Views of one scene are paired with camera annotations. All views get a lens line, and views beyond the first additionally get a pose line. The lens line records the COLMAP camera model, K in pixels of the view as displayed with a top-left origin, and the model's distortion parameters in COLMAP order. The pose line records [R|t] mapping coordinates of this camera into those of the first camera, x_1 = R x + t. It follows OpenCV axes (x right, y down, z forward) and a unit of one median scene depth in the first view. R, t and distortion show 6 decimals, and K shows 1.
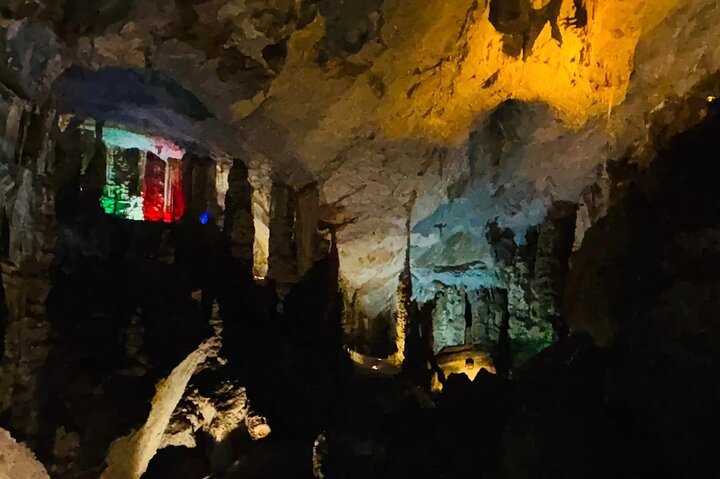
lens RADIAL K [[556.9, 0, 360.0], [0, 556.9, 239.5], [0, 0, 1]] dist [0.047719, -0.097972]
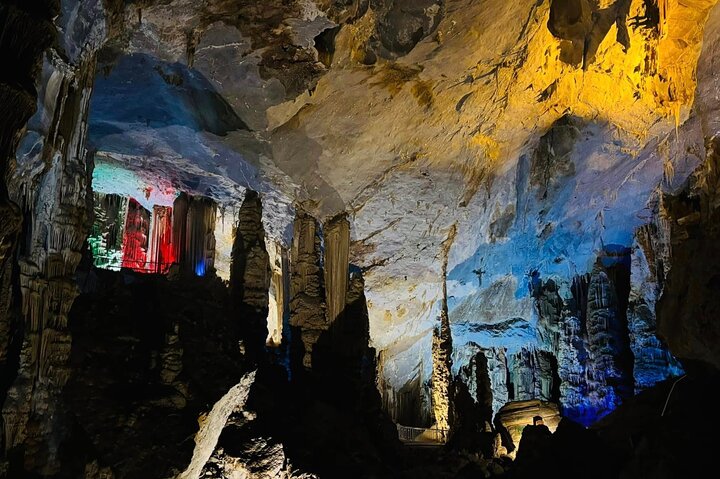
lens RADIAL K [[643.1, 0, 360.0], [0, 643.1, 239.5], [0, 0, 1]] dist [0.012492, -0.018260]
pose [[0.999168, -0.011539, 0.039106, -0.100280], [0.017160, 0.989049, -0.146586, 0.087058], [-0.036986, 0.147135, 0.988425, 0.022730]]
